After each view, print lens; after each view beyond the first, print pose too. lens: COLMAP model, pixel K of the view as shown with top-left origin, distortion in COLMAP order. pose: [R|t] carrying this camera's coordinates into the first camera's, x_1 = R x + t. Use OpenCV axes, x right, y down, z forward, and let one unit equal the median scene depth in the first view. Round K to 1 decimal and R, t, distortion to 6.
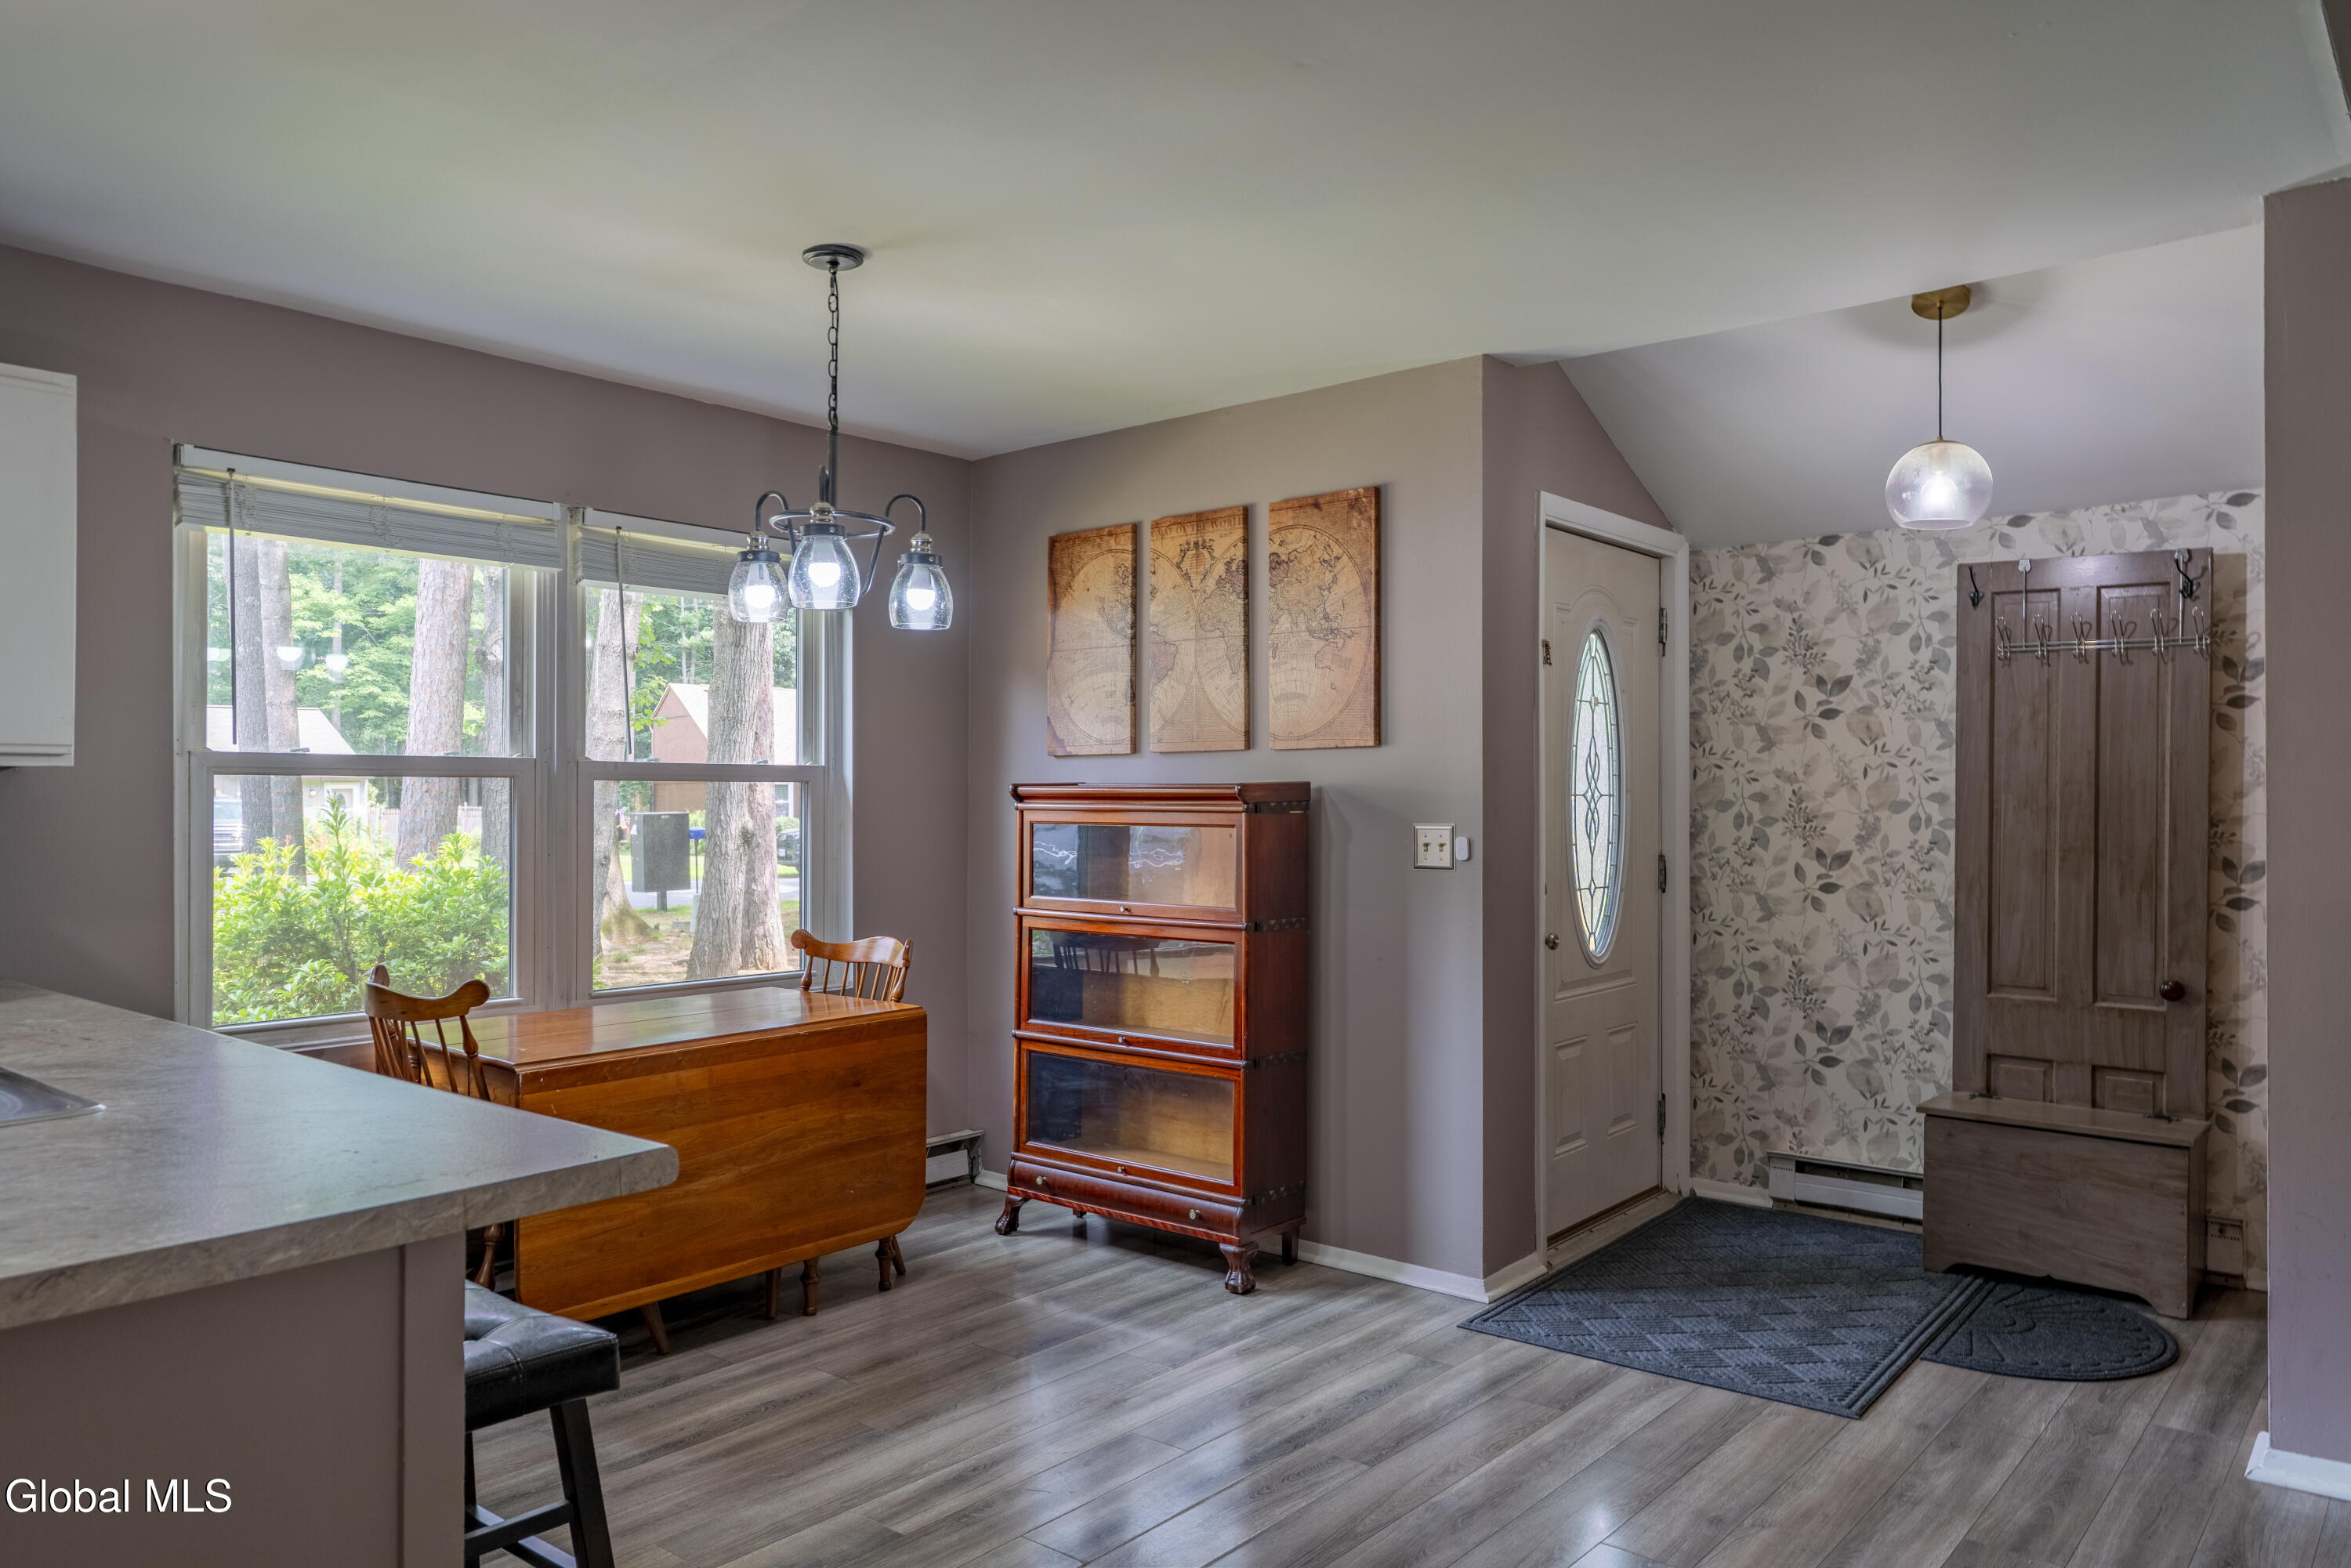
lens RADIAL K [[1617.2, 0, 1175.5], [0, 1617.2, 784.0], [0, 0, 1]] dist [-0.001169, -0.000276]
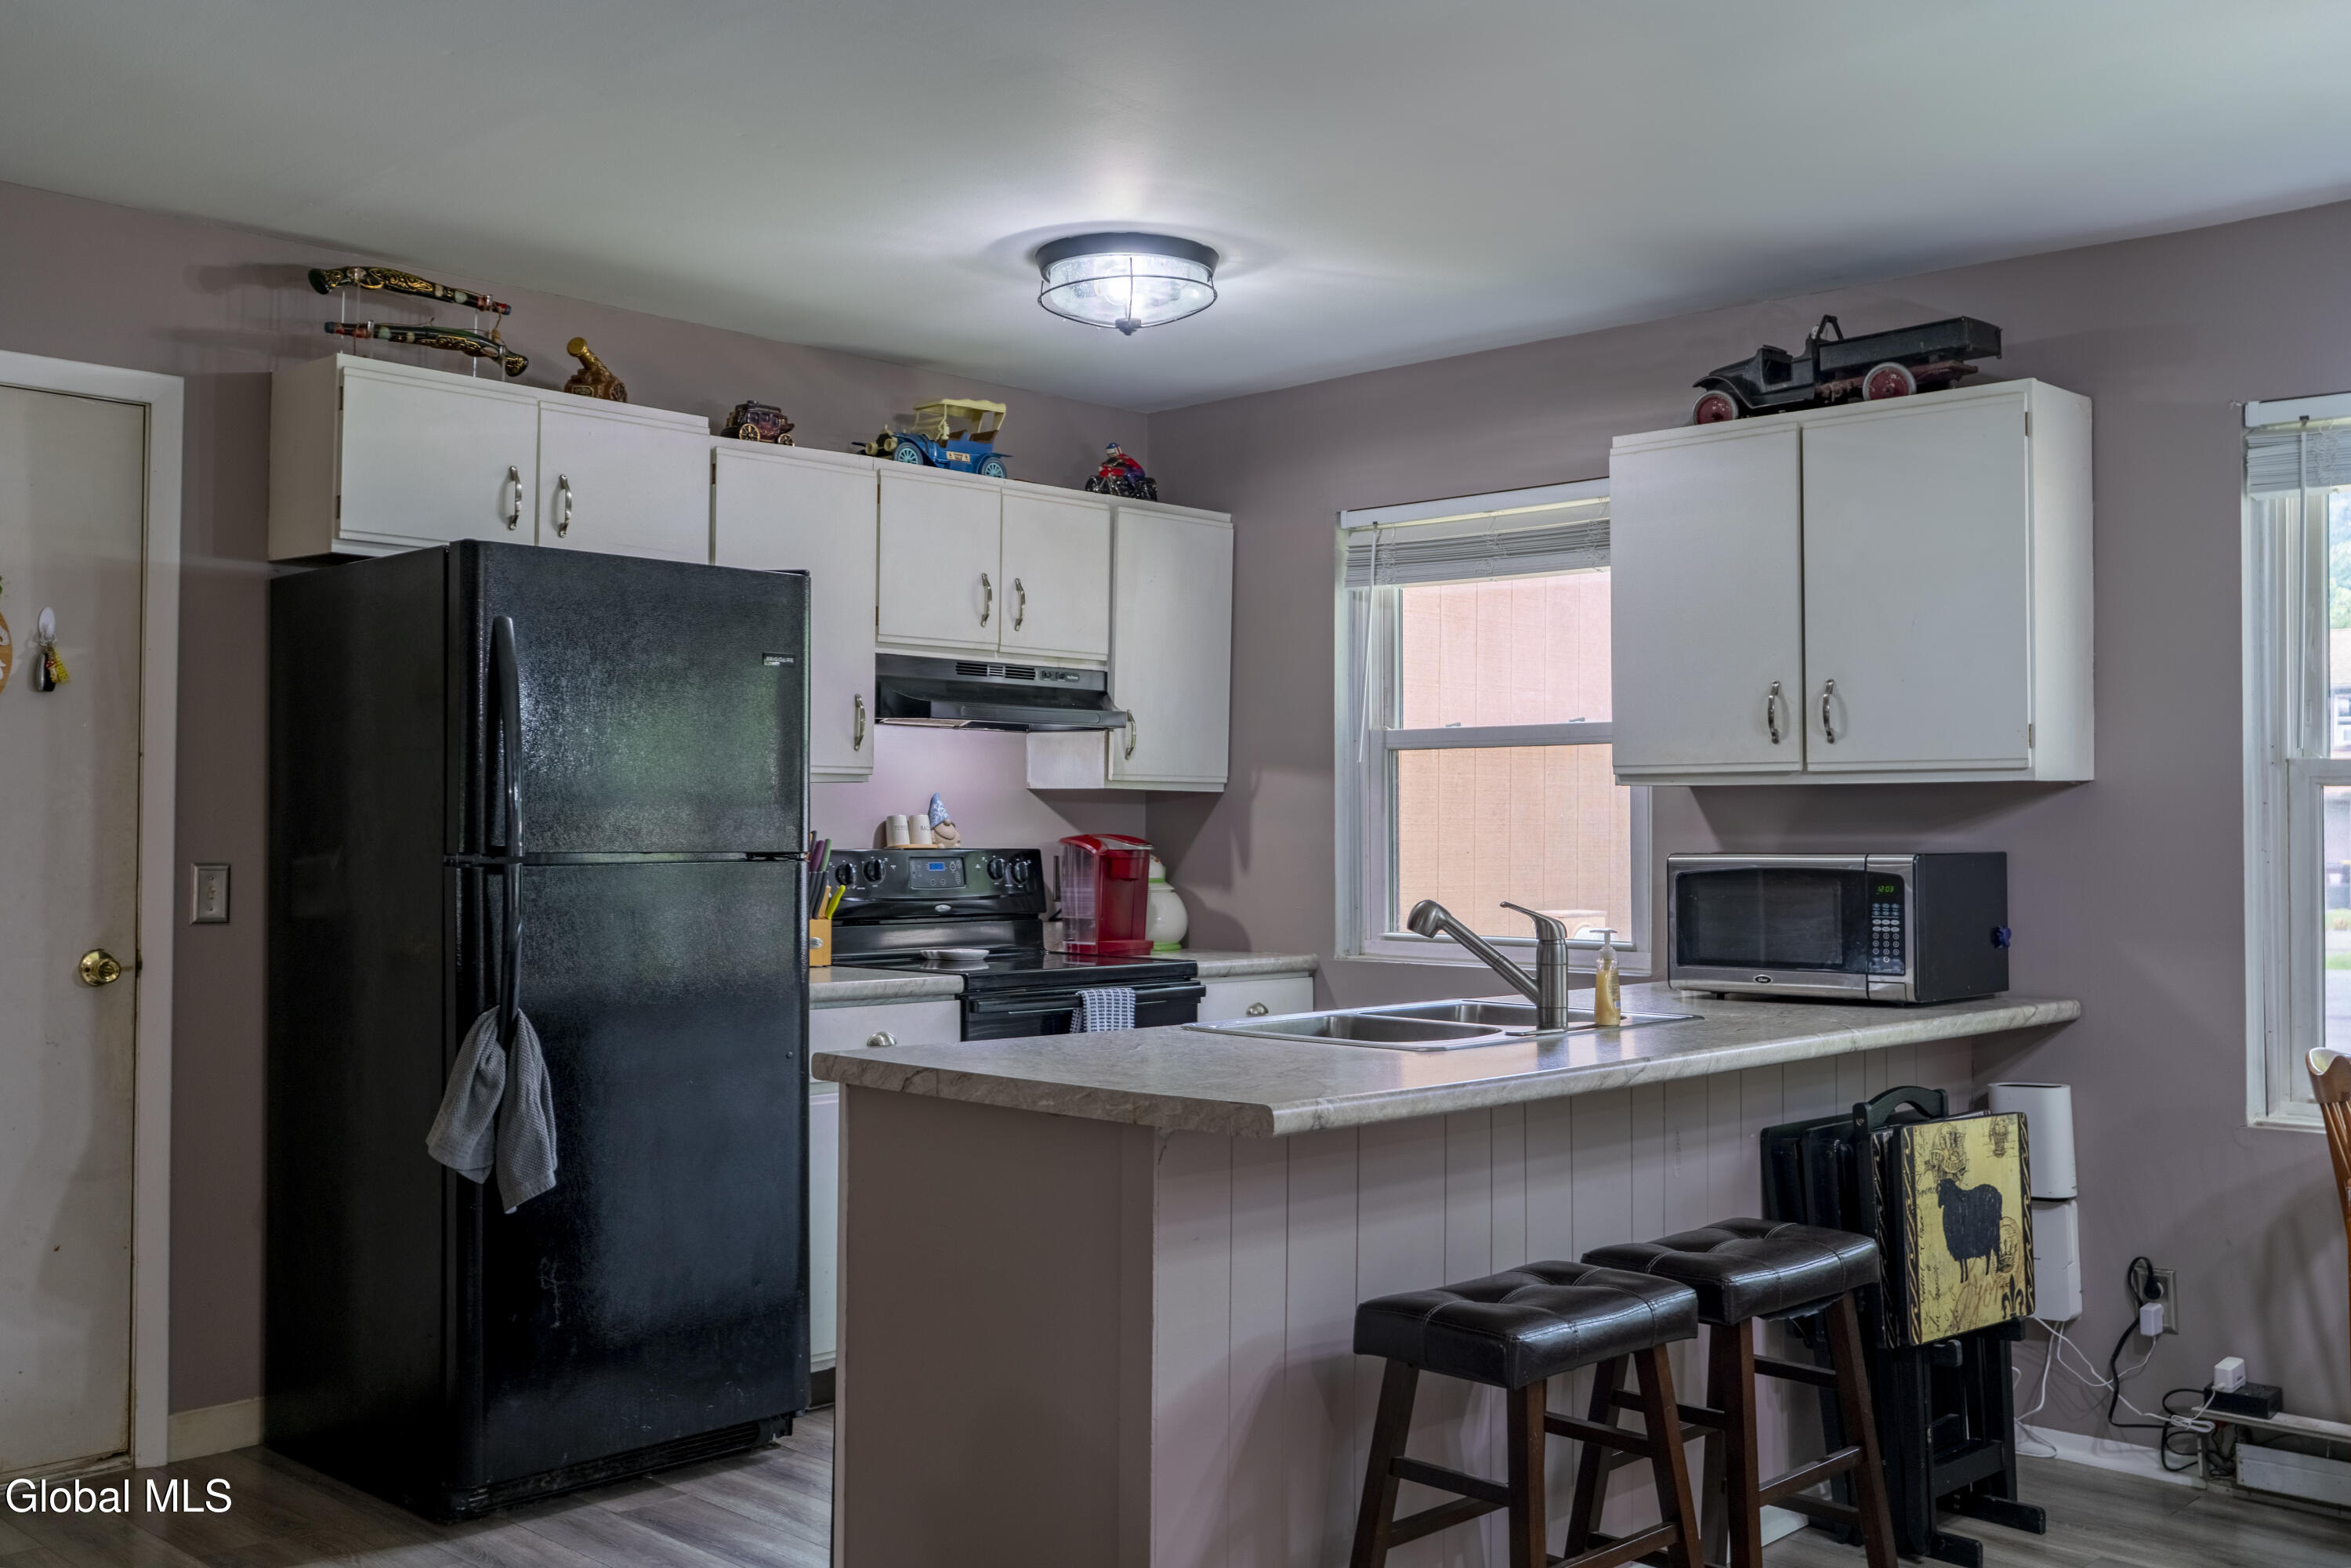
lens RADIAL K [[2155.3, 0, 1175.5], [0, 2155.3, 784.0], [0, 0, 1]] dist [0.007056, 0.002522]
pose [[-0.060902, -0.016364, -0.998010, 0.560669], [0.001794, 0.999862, -0.016504, 0.011756], [0.998142, -0.002796, -0.060864, 0.484850]]
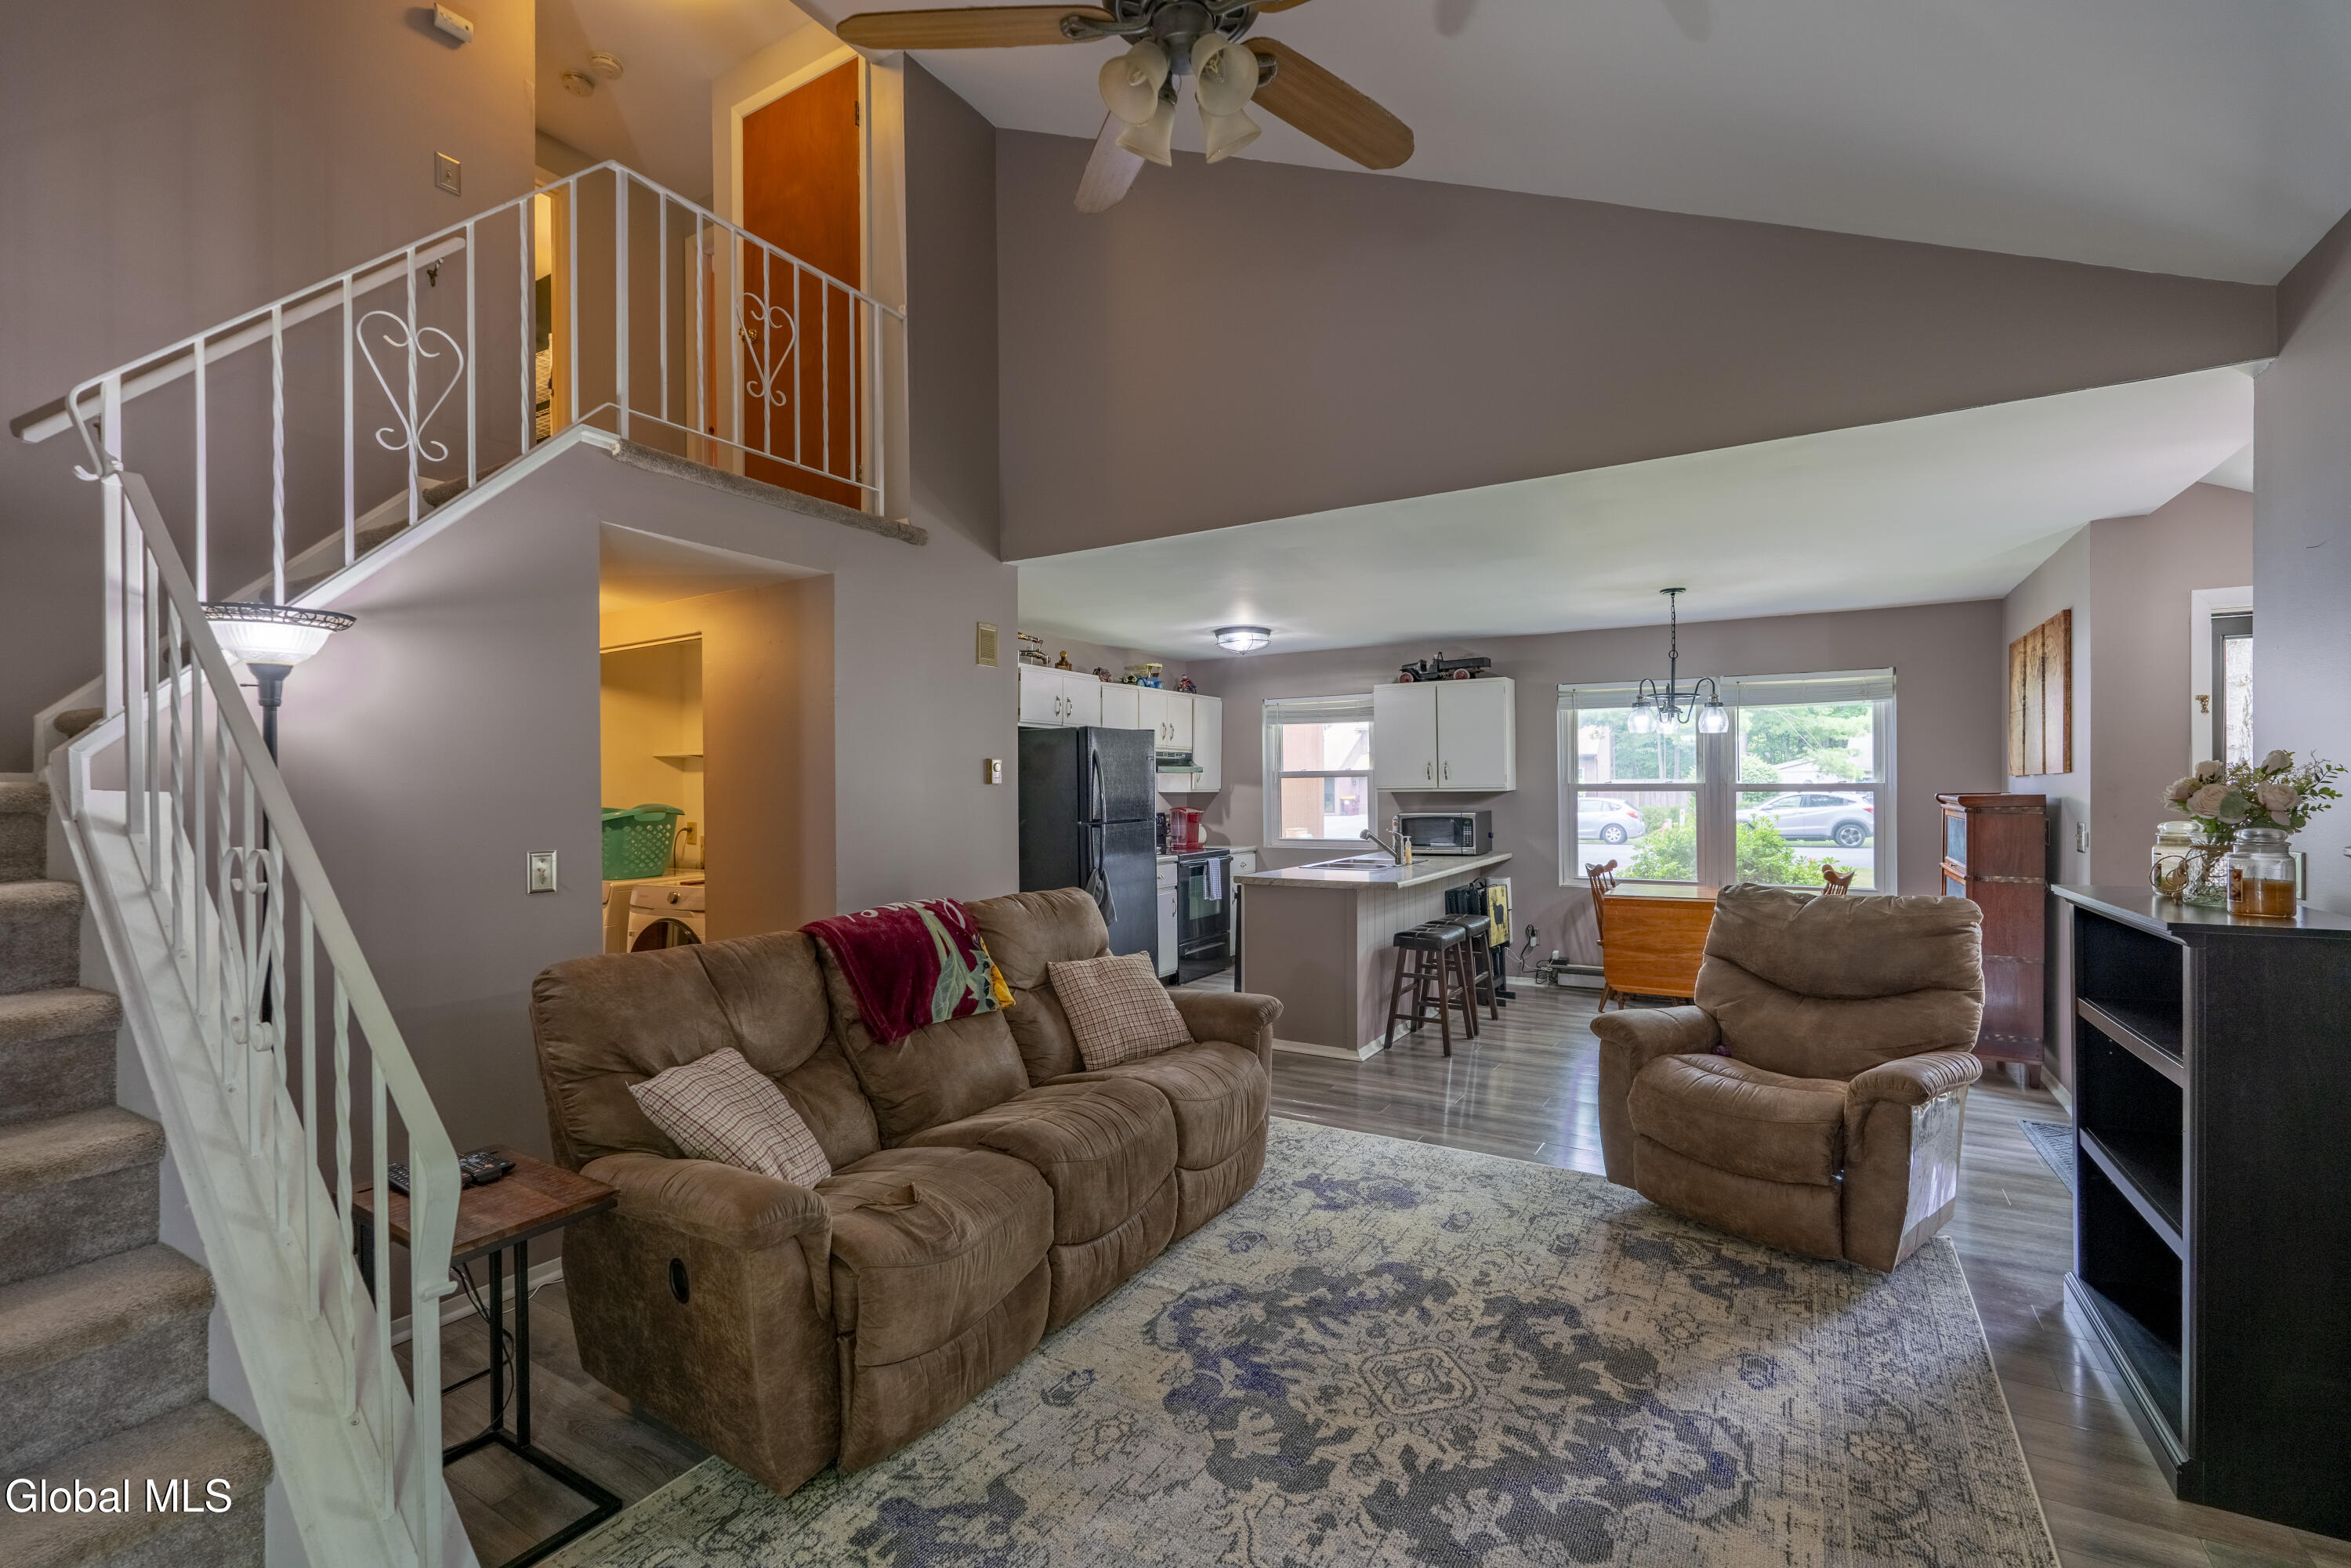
lens RADIAL K [[1019.2, 0, 1175.5], [0, 1019.2, 784.0], [0, 0, 1]] dist [0.000835, -0.000021]
pose [[0.163473, -0.001679, -0.986546, 1.162363], [0.013083, 0.999914, 0.000467, -0.029266], [0.986461, -0.012984, 0.163481, -0.041077]]
